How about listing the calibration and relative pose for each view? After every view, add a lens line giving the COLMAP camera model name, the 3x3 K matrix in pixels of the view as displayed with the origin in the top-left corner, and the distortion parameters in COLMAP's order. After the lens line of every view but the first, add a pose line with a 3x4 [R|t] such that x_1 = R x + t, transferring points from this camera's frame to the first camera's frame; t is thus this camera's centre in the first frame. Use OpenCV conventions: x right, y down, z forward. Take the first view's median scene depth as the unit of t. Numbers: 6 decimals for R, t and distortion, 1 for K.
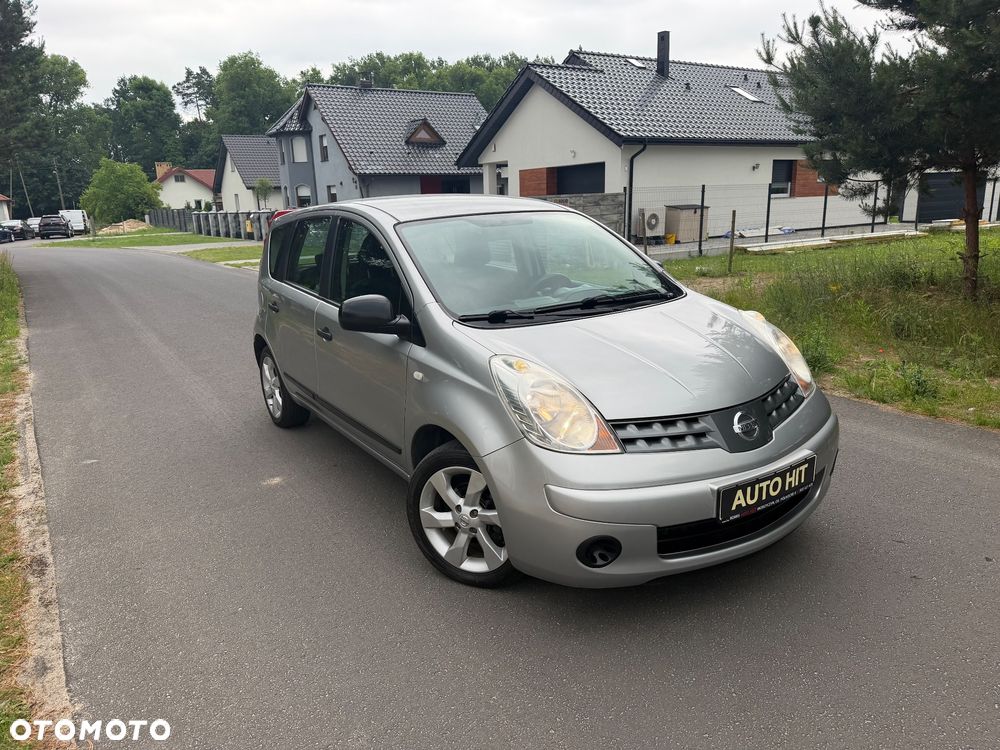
lens RADIAL K [[685.0, 0, 493.6], [0, 685.0, 375.3], [0, 0, 1]] dist [0.042587, -0.047119]
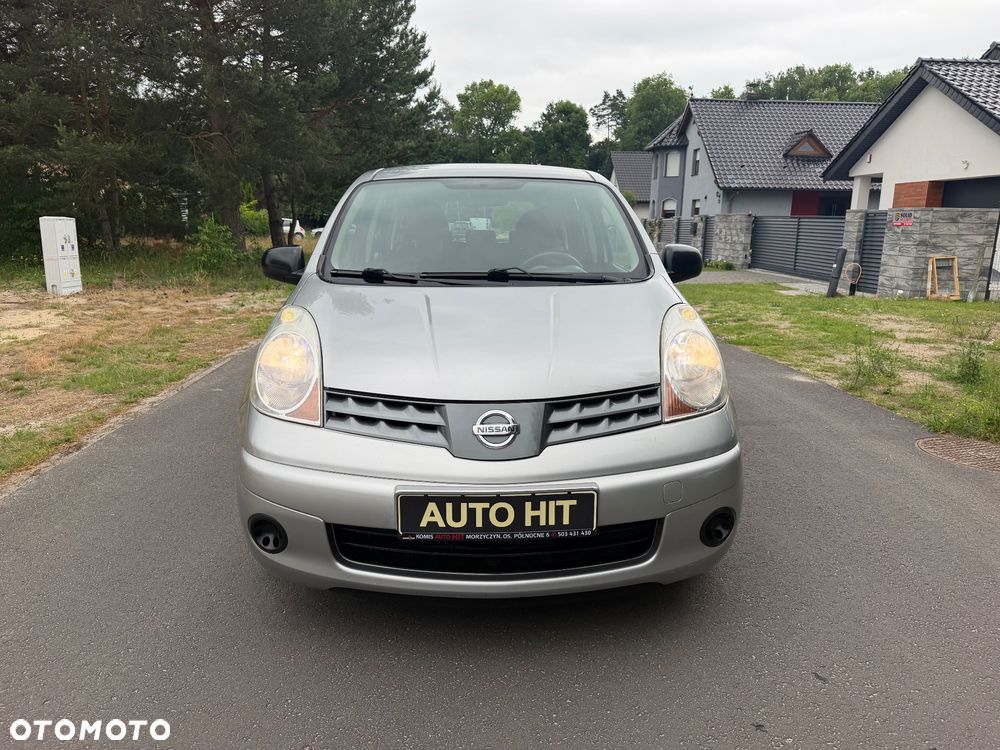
lens RADIAL K [[696.5, 0, 502.7], [0, 696.5, 368.6], [0, 0, 1]] dist [0.009397, -0.008820]
pose [[0.867888, 0.146833, -0.474563, 0.207185], [-0.163121, 0.986582, 0.006937, 0.000285], [0.469214, 0.071391, 0.880194, 0.092554]]
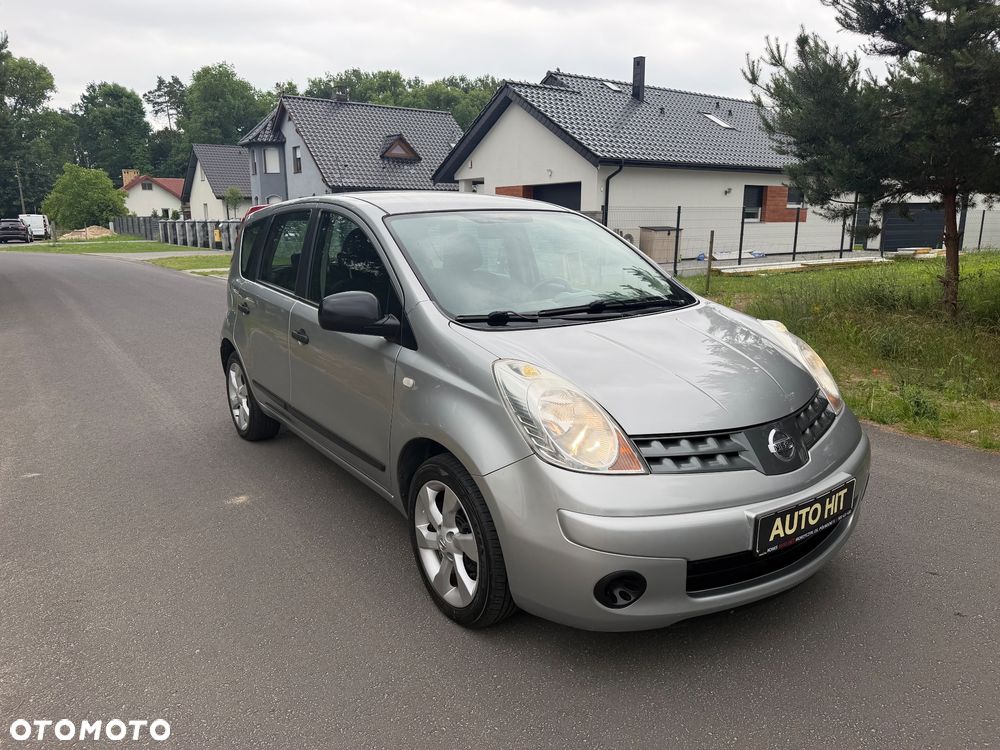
lens RADIAL K [[686.8, 0, 498.0], [0, 686.8, 368.6], [0, 0, 1]] dist [0.043317, -0.048355]
pose [[0.998566, 0.019897, 0.049705, -0.012643], [-0.018120, 0.999190, -0.035940, 0.003932], [-0.050380, 0.034988, 0.998117, 0.035588]]
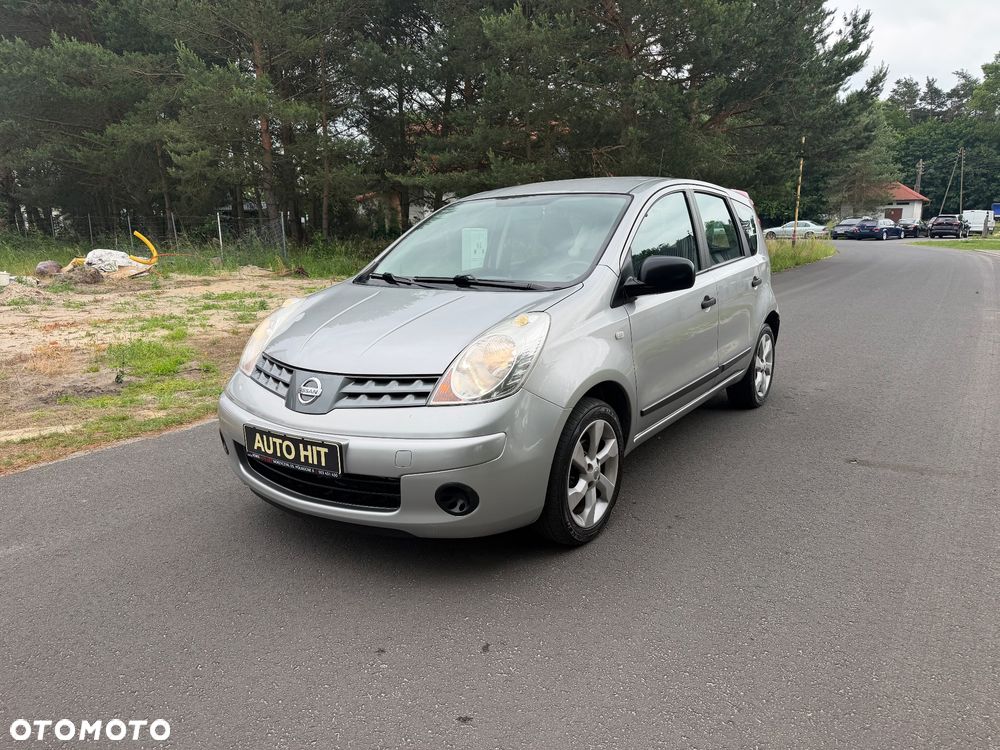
lens RADIAL K [[698.1, 0, 521.7], [0, 698.1, 375.5], [0, 0, 1]] dist [0.014121, 0.000058]
pose [[0.427084, 0.227810, -0.875044, 0.407134], [-0.231289, 0.963071, 0.137842, -0.048548], [0.874131, 0.143518, 0.464002, 0.224023]]
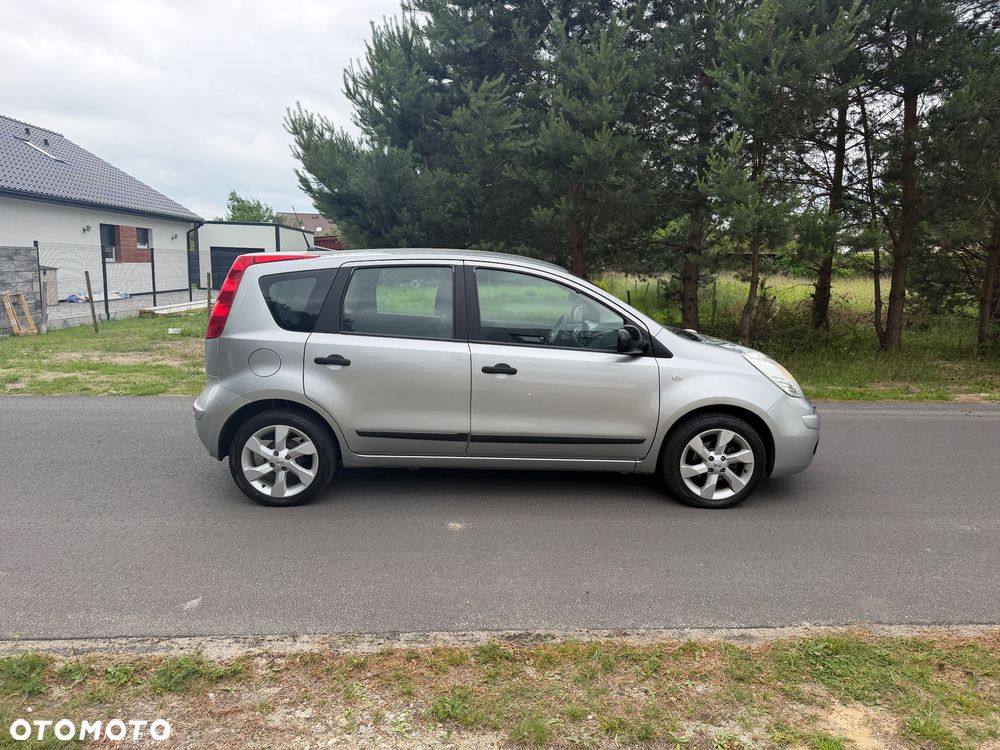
lens RADIAL K [[685.0, 0, 493.6], [0, 685.0, 375.3], [0, 0, 1]] dist [0.042587, -0.047119]
pose [[0.525330, -0.091659, 0.845948, -0.507546], [0.171963, 0.985103, -0.000052, -0.023805], [-0.833341, 0.145499, 0.533266, 0.184173]]
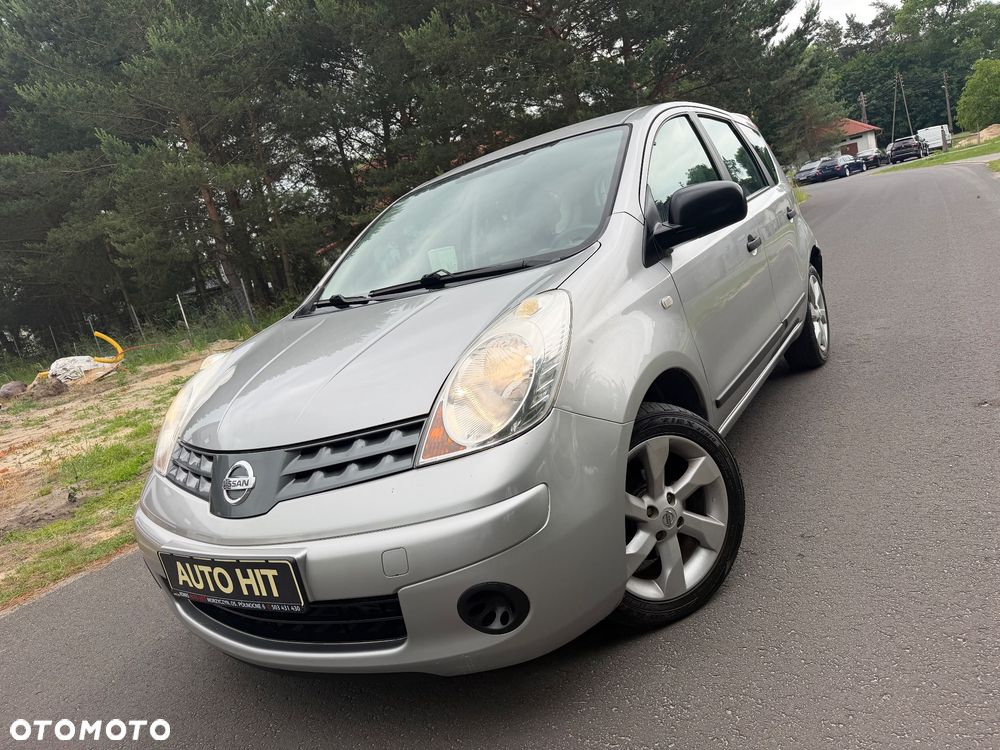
lens RADIAL K [[685.0, 0, 493.6], [0, 685.0, 375.3], [0, 0, 1]] dist [0.042587, -0.047119]
pose [[0.433095, 0.108515, -0.894792, 0.308813], [-0.008493, 0.993174, 0.116335, -0.033115], [0.901308, -0.042785, 0.431061, 0.267183]]
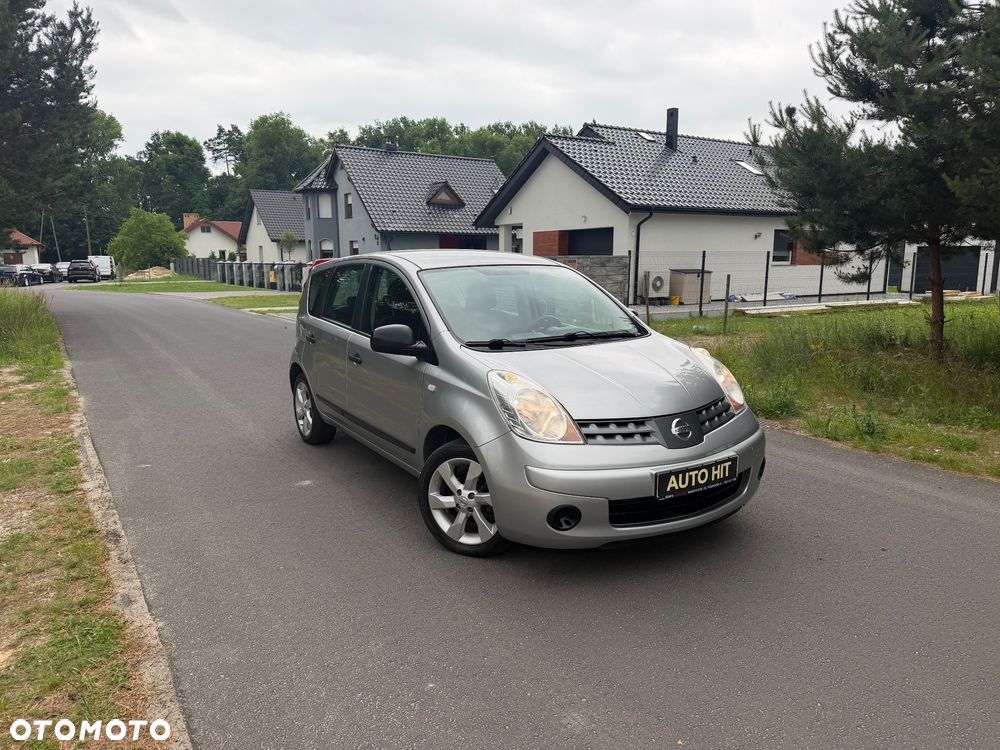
lens RADIAL K [[676.6, 0, 503.9], [0, 676.6, 377.7], [0, 0, 1]] dist [0.080201, -0.105815]
pose [[0.999484, 0.031975, -0.003103, 0.008824], [-0.032119, 0.996479, -0.077442, 0.024509], [0.000616, 0.077502, 0.996992, -0.082551]]
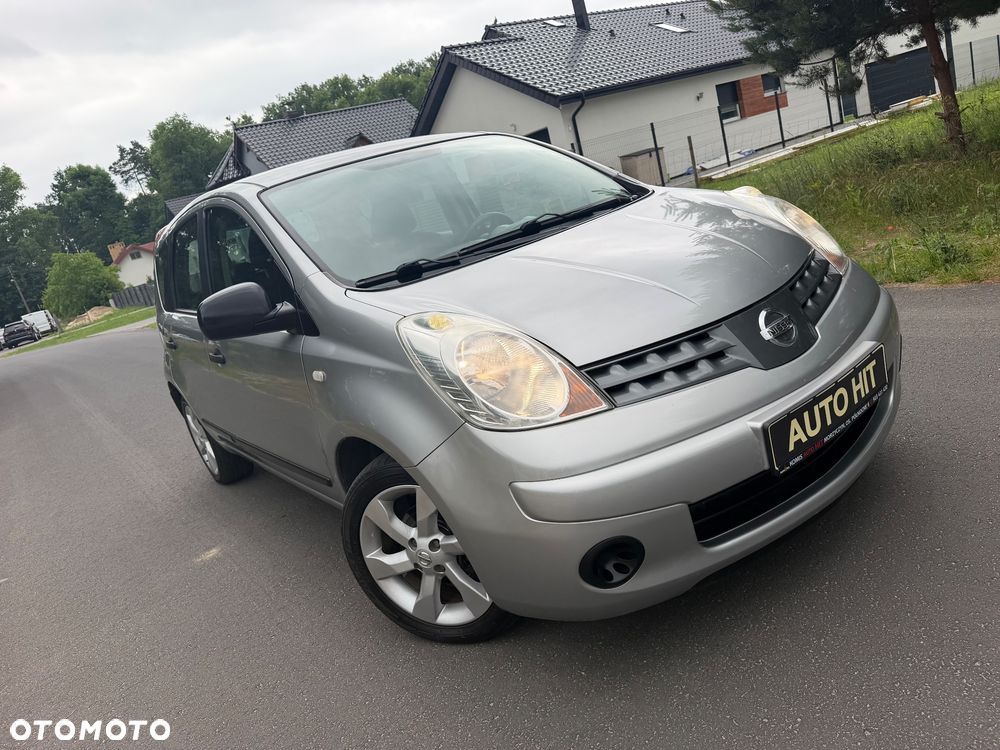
lens RADIAL K [[696.5, 0, 502.7], [0, 696.5, 368.6], [0, 0, 1]] dist [0.009397, -0.008820]
pose [[0.969999, -0.242820, 0.011865, 0.023260], [0.242868, 0.970056, -0.002690, 0.013777], [-0.010856, 0.005491, 0.999926, 0.086945]]
